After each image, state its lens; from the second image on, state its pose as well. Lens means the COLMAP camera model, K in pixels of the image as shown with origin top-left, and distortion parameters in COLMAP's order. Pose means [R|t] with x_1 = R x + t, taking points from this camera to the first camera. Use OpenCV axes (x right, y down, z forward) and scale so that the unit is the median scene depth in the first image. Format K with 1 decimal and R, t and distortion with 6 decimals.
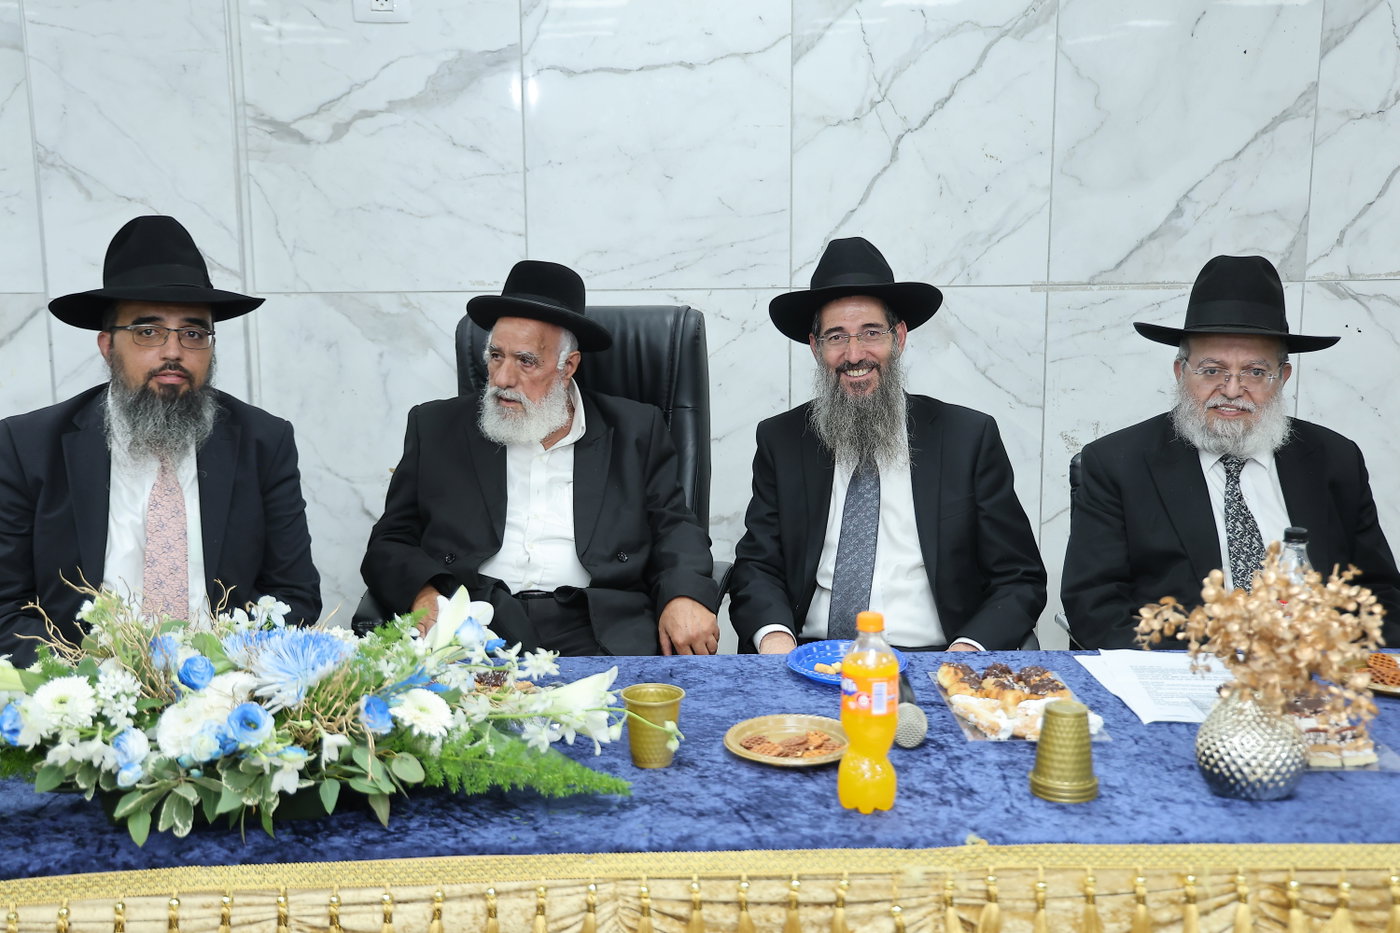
lens RADIAL K [[1822.4, 0, 703.7], [0, 1822.4, 457.9], [0, 0, 1]] dist [0.143263, 0.000000]
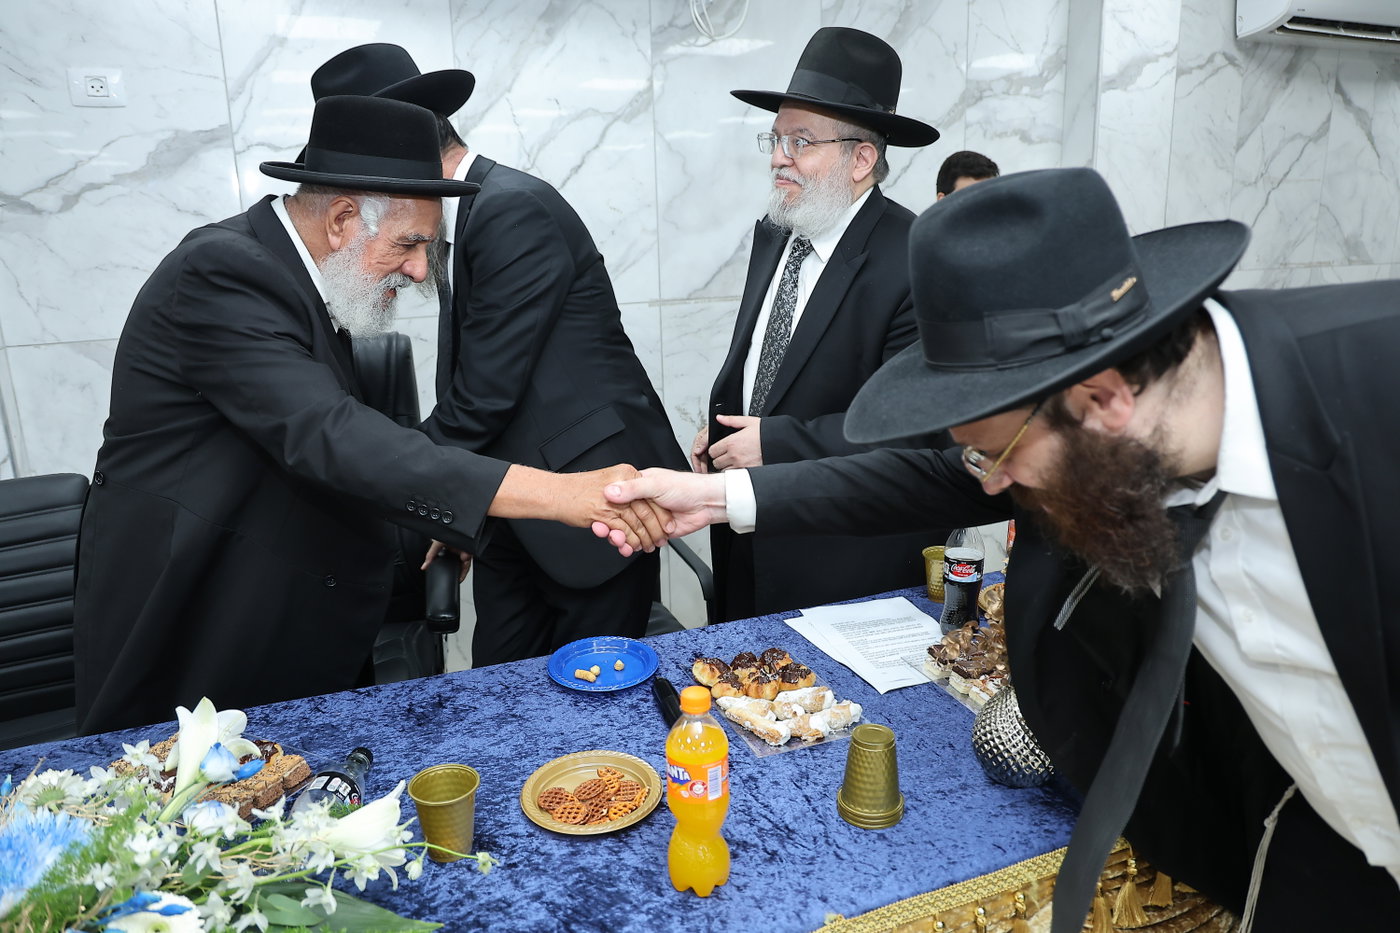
lens RADIAL K [[985.4, 0, 721.2], [0, 985.4, 466.3], [0, 0, 1]] dist [-0.083194, 0.051126]
pose [[0.941845, -0.101402, 0.320385, -0.021099], [0.075710, 0.992906, 0.091688, -0.036510], [-0.327409, -0.062100, 0.942840, 0.286898]]
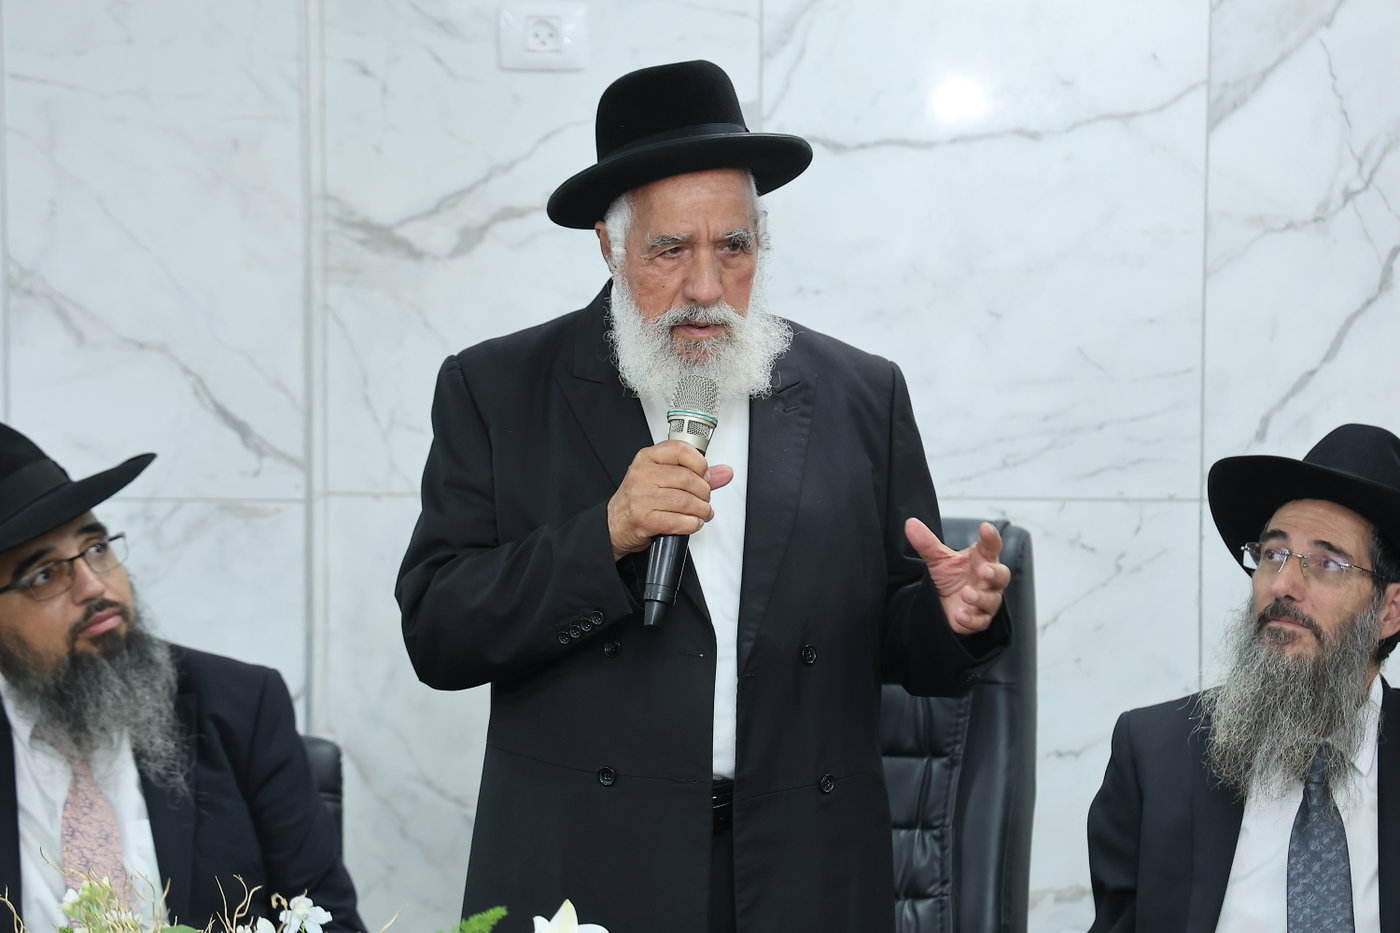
lens RADIAL K [[4066.2, 0, 699.4], [0, 4066.2, 464.6], [0, 0, 1]] dist [0.711015, 0.000000]
pose [[0.987519, 0.017329, -0.156546, 0.098221], [-0.032996, 0.994635, -0.098040, 0.032449], [0.154008, 0.101982, 0.982793, -0.345857]]
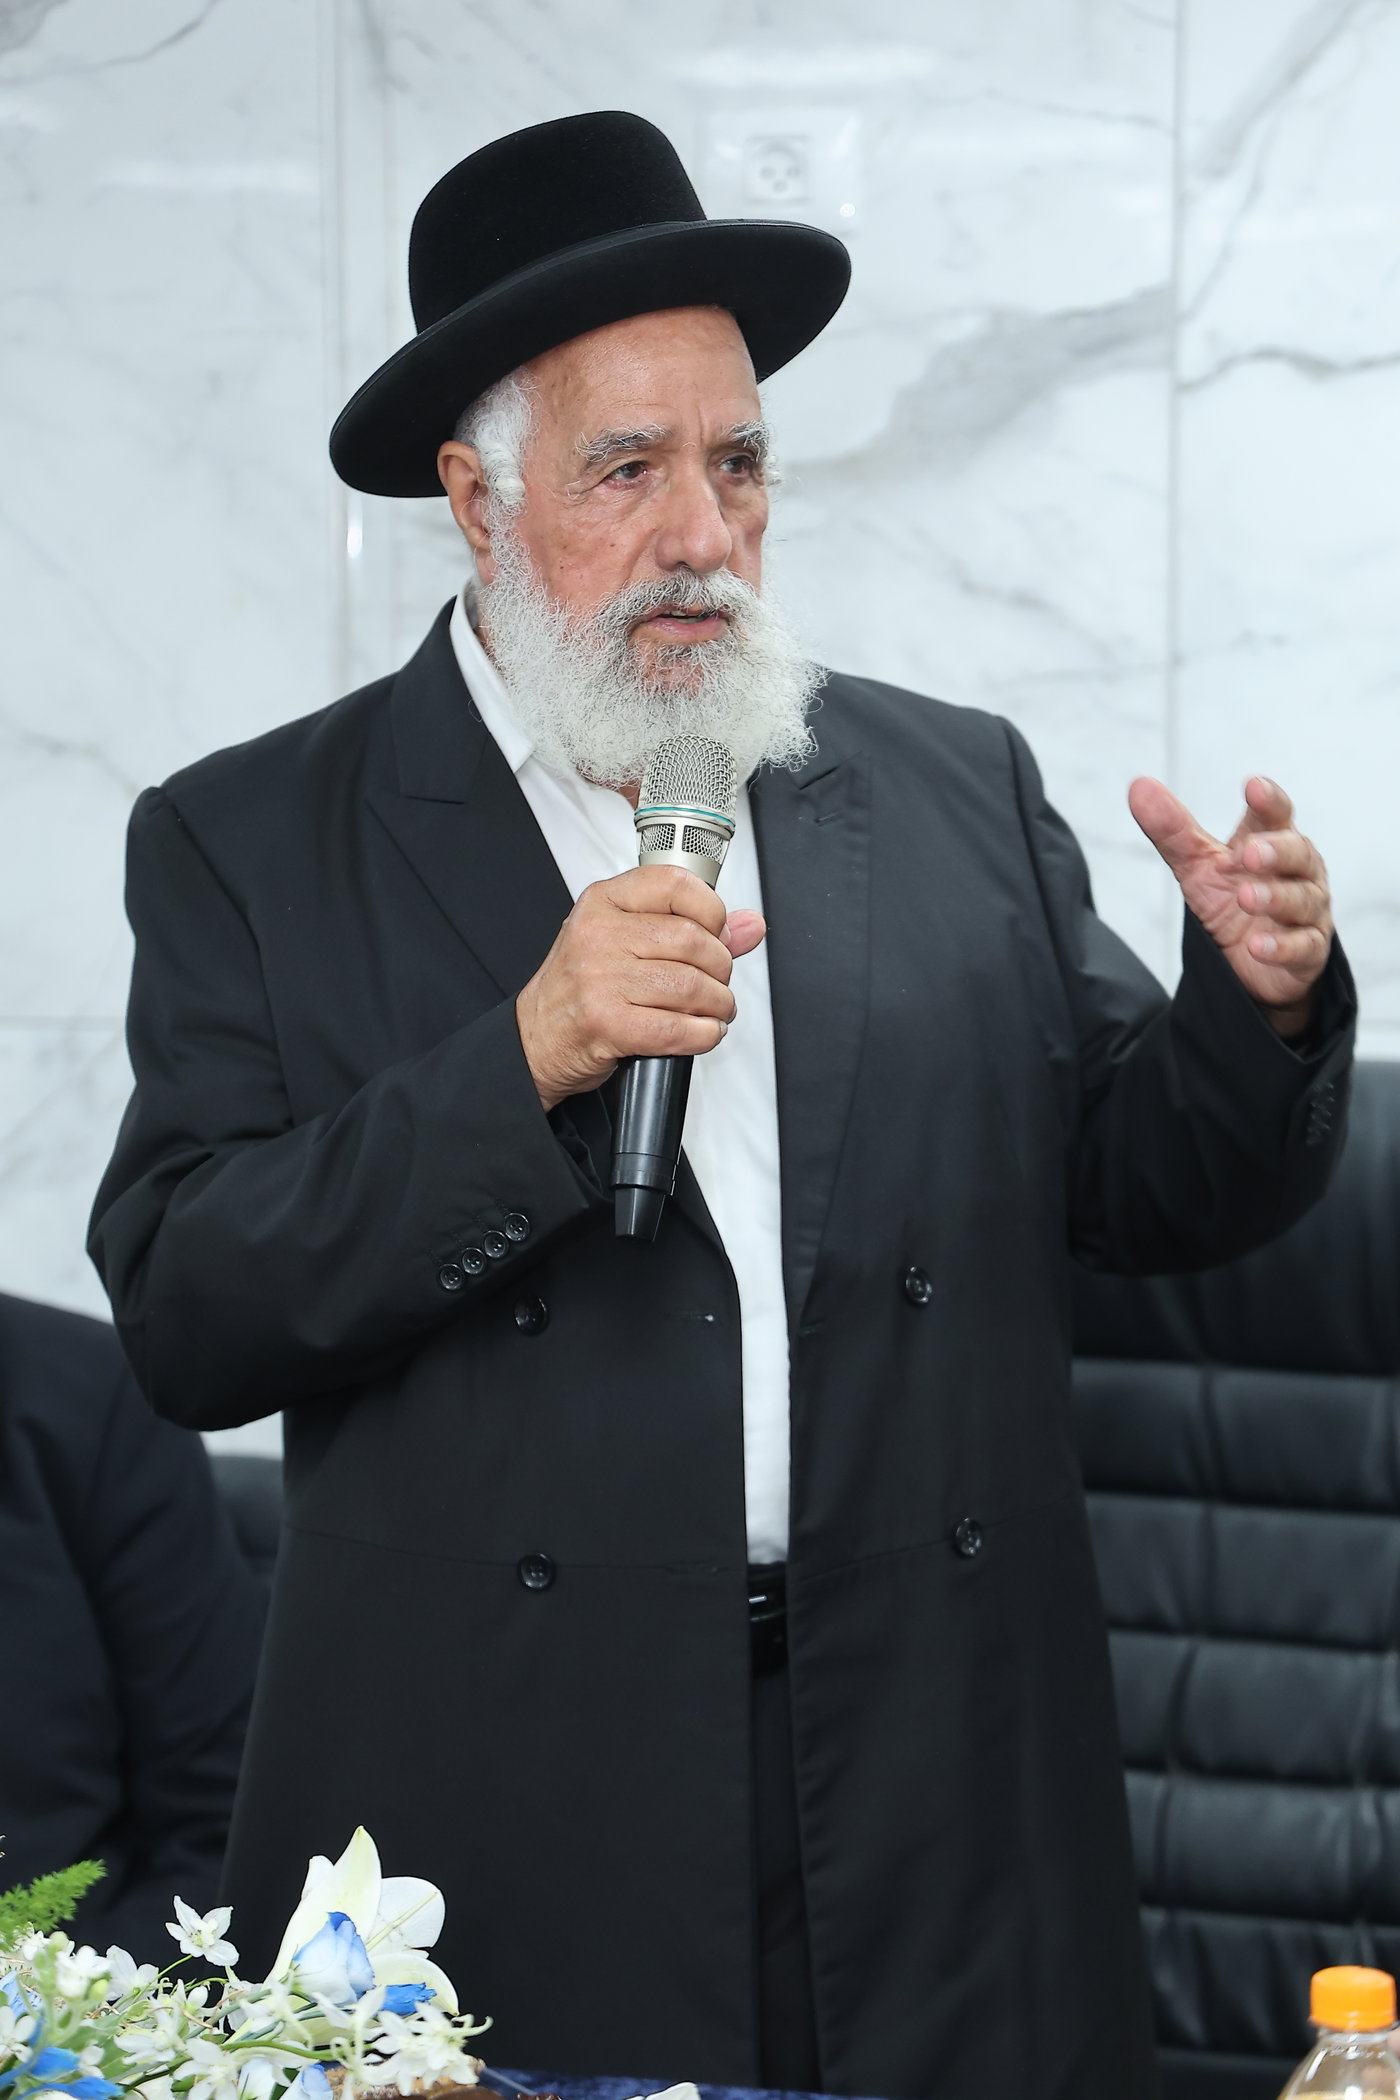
lens RADIAL K [[6099.4, 0, 694.4], [0, 6099.4, 1055.3], [0, 0, 1]] dist [0.711015, 0.000000]
pose [[0.946736, 0.024166, -0.321103, 0.180967], [-0.052312, 0.995476, -0.079318, 0.007209], [0.317733, 0.091891, 0.943717, -0.074373]]
